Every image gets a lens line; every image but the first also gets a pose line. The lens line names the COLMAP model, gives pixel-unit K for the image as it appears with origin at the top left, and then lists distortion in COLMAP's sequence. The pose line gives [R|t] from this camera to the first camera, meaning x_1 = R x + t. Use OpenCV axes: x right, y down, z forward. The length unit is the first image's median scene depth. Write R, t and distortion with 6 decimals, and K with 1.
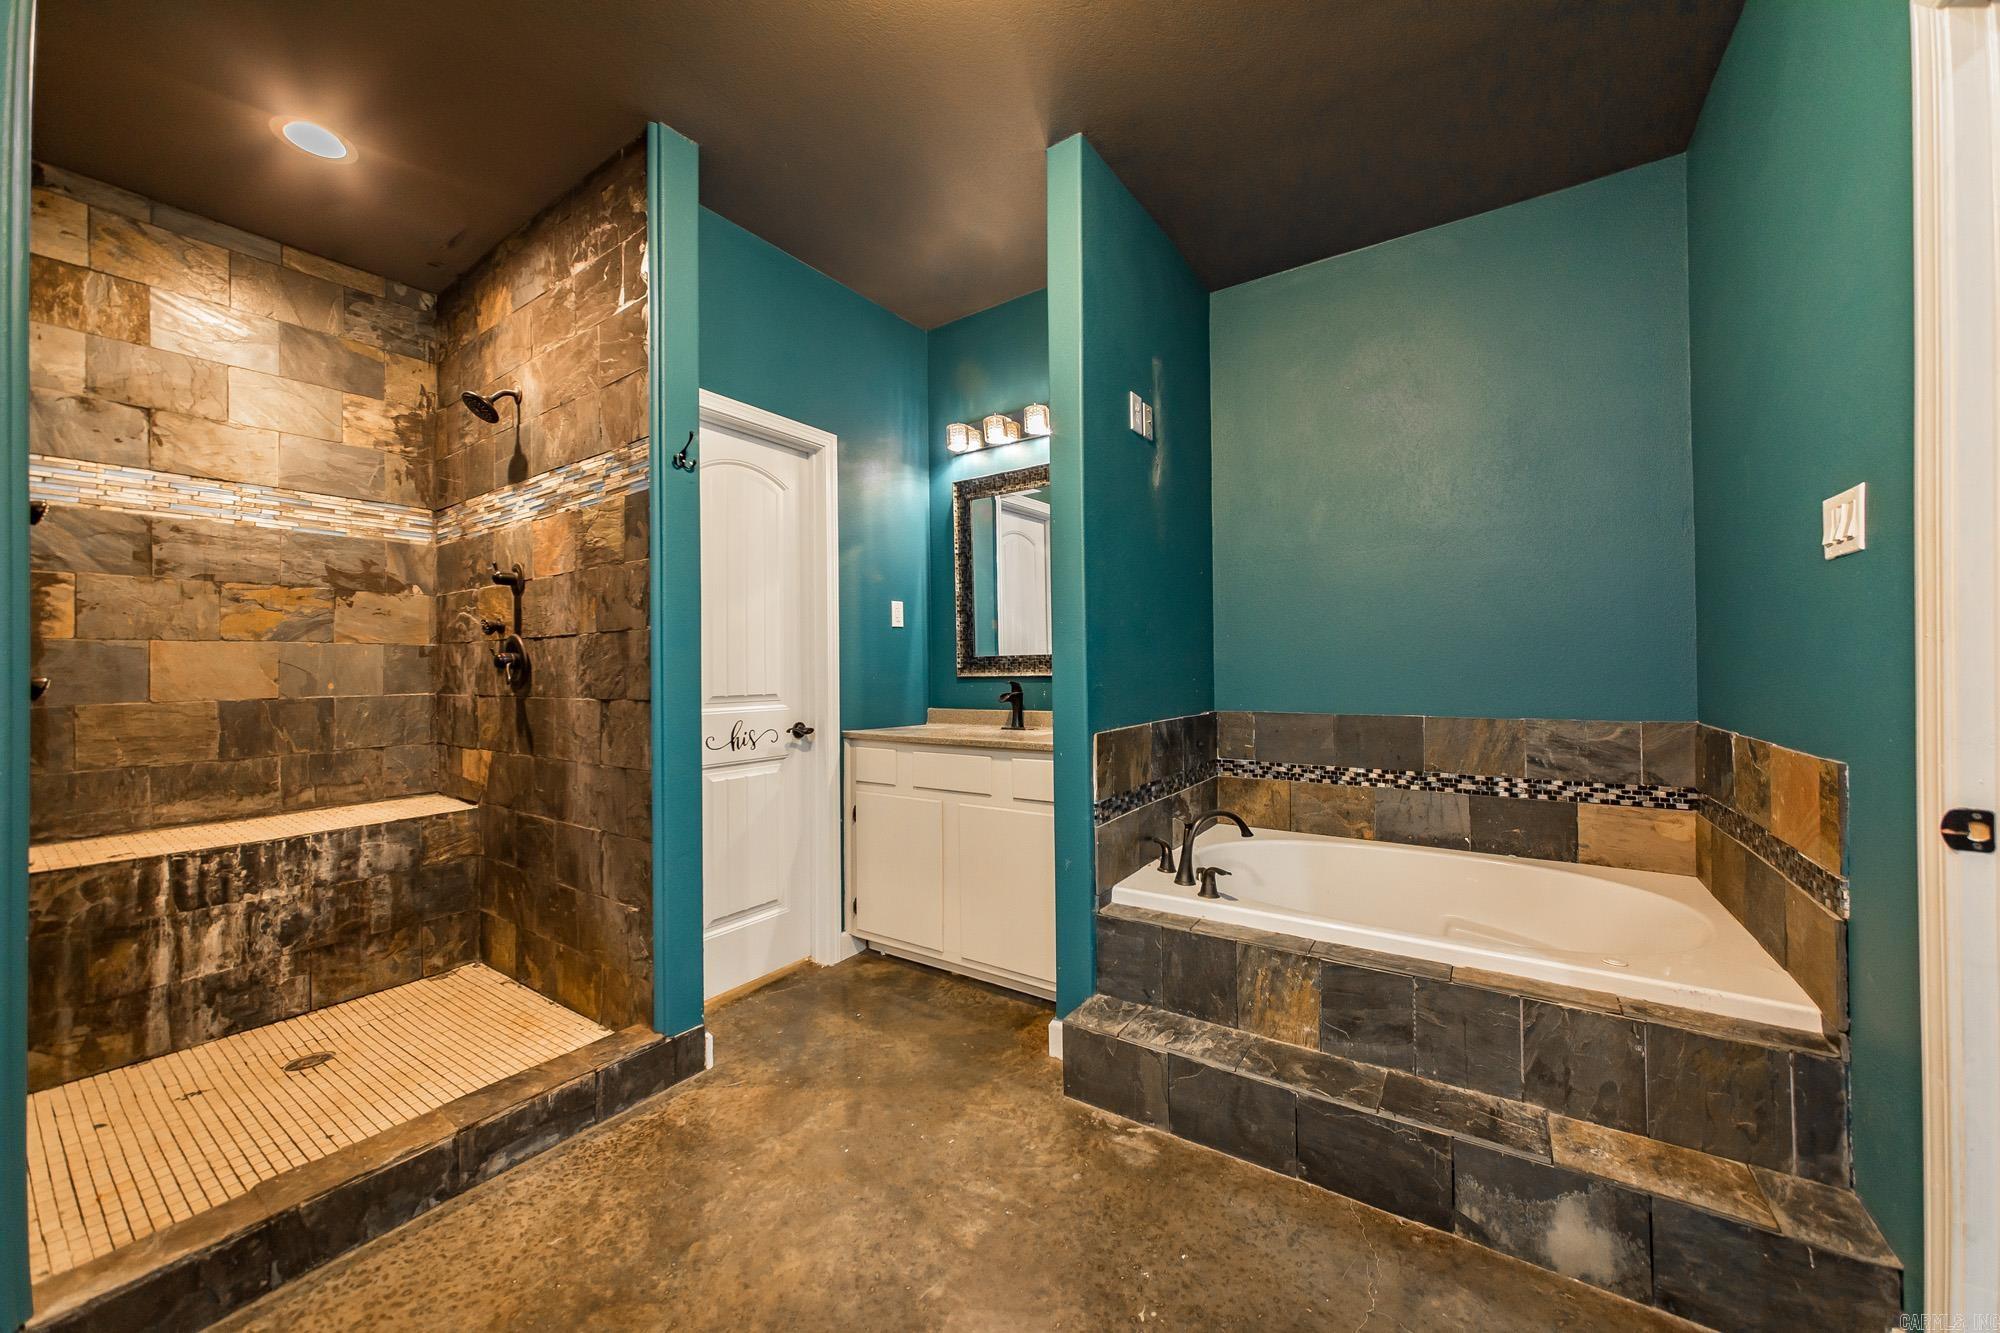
lens RADIAL K [[732.7, 0, 993.1], [0, 732.7, 661.7], [0, 0, 1]] dist [-0.022498, 0.008173]
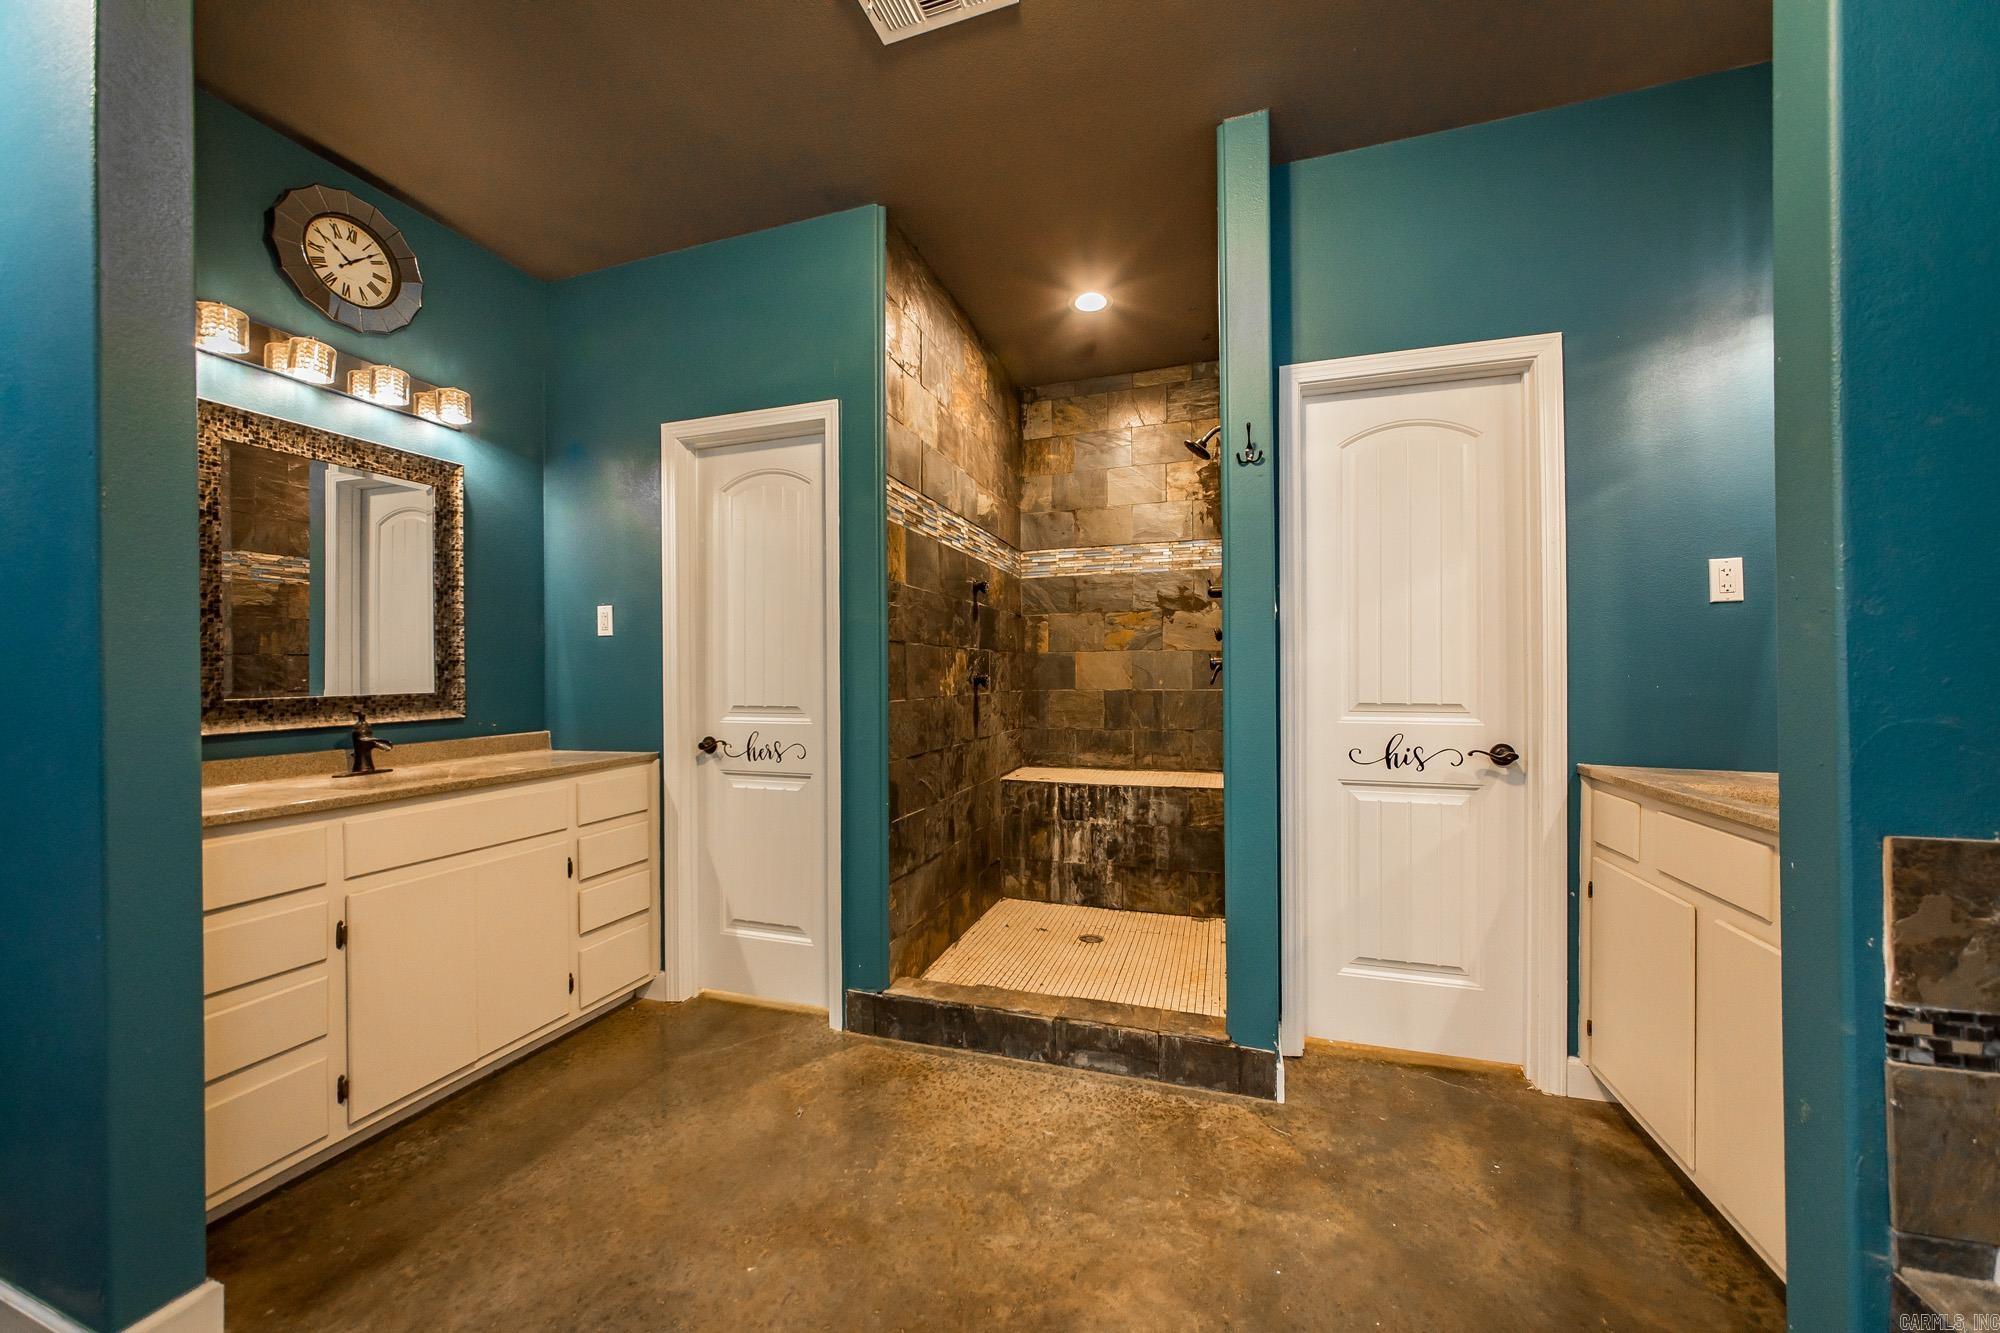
lens RADIAL K [[723.6, 0, 994.4], [0, 723.6, 670.3], [0, 0, 1]] dist [-0.001736, -0.000038]
pose [[0.285695, 0.006987, -0.958295, 0.349890], [0.009740, 0.999901, 0.010194, -0.006152], [0.958271, -0.012246, 0.285598, 0.353172]]
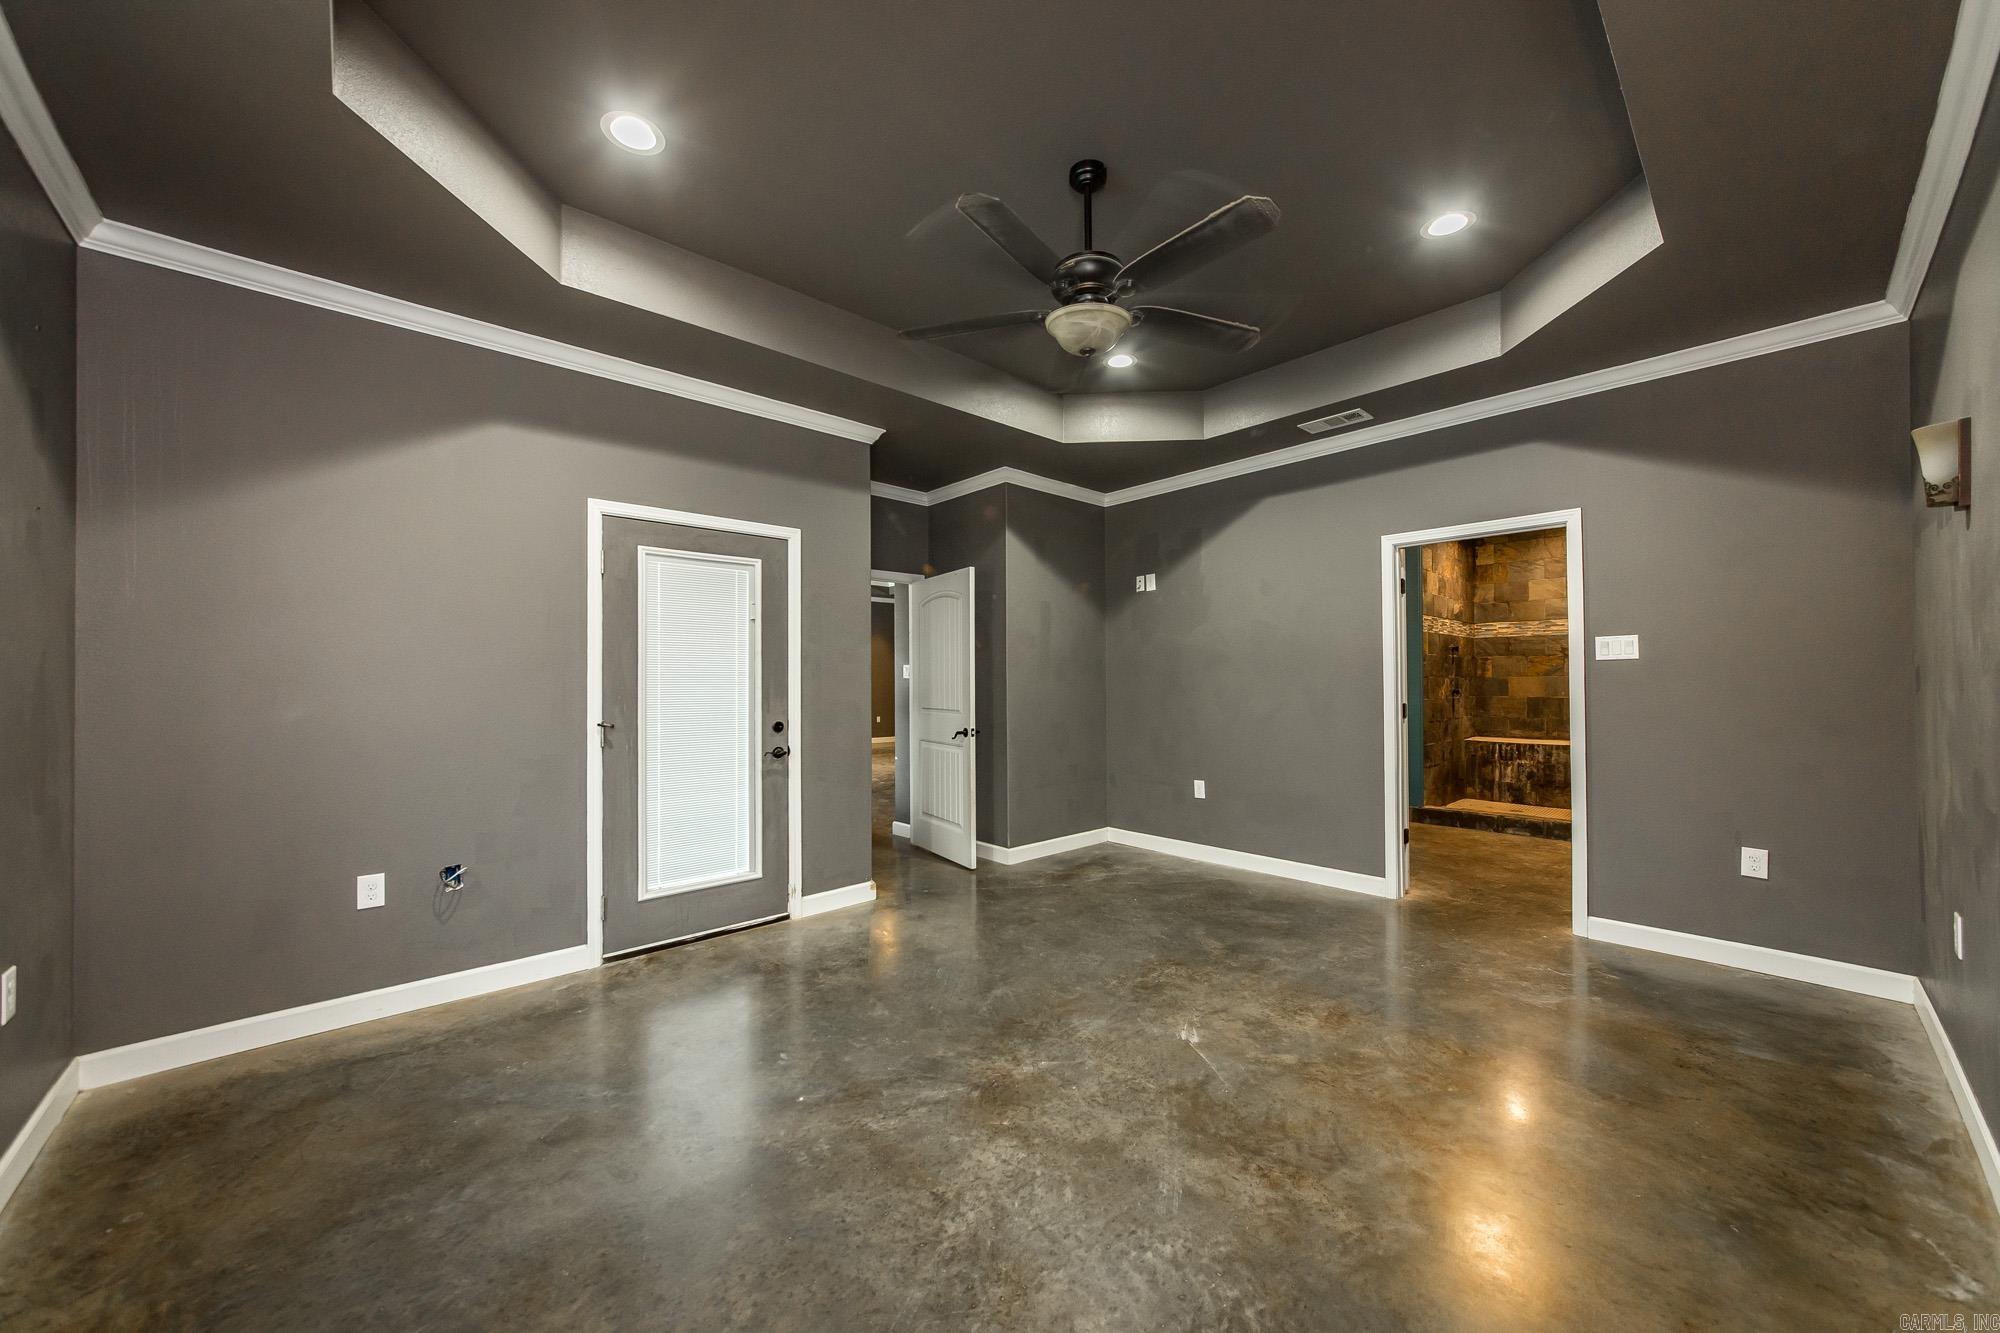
lens RADIAL K [[719.4, 0, 999.1], [0, 719.4, 672.6], [0, 0, 1]] dist [-0.012839, 0.000016]
pose [[-0.221134, 0.005251, -0.975229, 2.310612], [0.011382, 0.999931, 0.002803, -0.079881], [0.975177, -0.010480, -0.221178, -0.459178]]
